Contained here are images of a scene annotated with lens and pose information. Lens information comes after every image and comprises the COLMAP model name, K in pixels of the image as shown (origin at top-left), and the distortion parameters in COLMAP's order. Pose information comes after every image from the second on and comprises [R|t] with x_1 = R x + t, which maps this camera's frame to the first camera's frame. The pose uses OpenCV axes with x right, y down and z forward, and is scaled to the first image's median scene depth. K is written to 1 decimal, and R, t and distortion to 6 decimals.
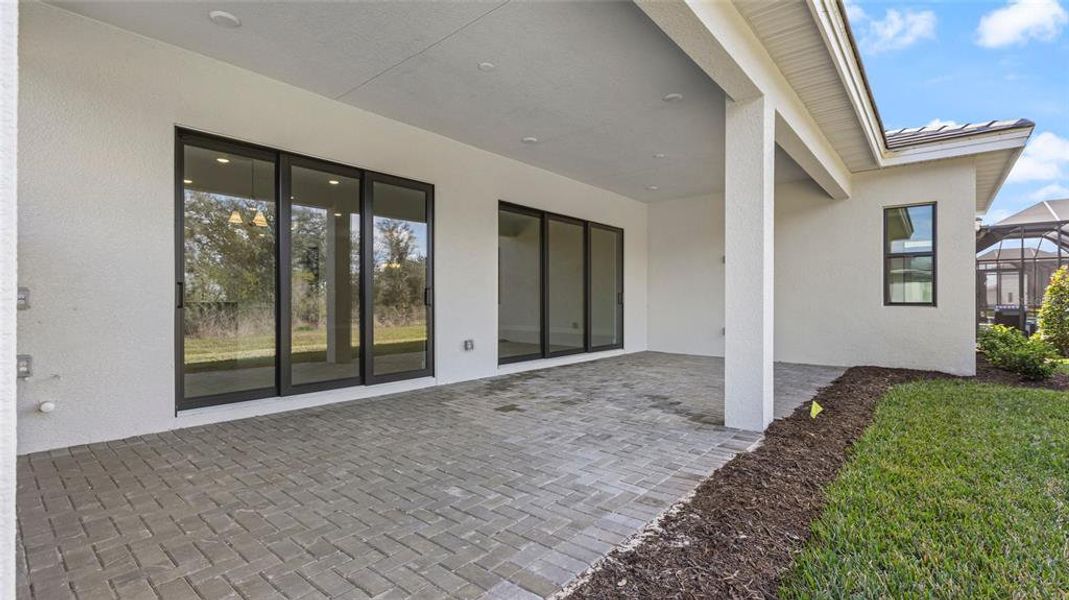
lens RADIAL K [[479.6, 0, 534.5], [0, 479.6, 300.0], [0, 0, 1]] dist [0.002429, 0.000011]
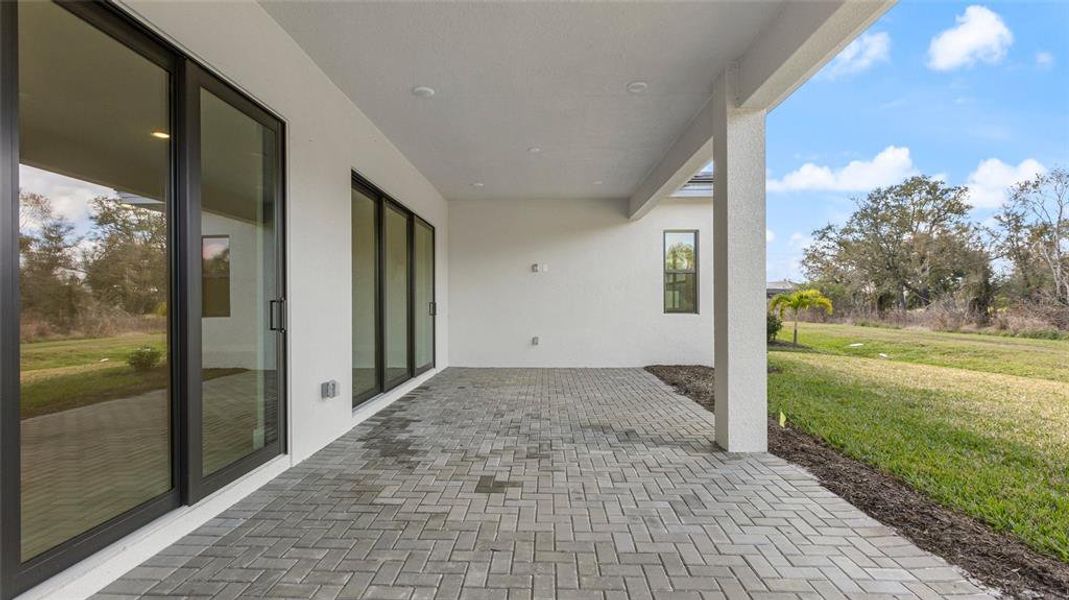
lens RADIAL K [[479.6, 0, 534.5], [0, 479.6, 300.0], [0, 0, 1]] dist [0.002429, 0.000011]
pose [[0.780762, 0.000988, 0.624827, -0.322447], [0.004278, 0.999967, -0.006927, -0.018181], [-0.624813, 0.008081, 0.780732, 0.339610]]
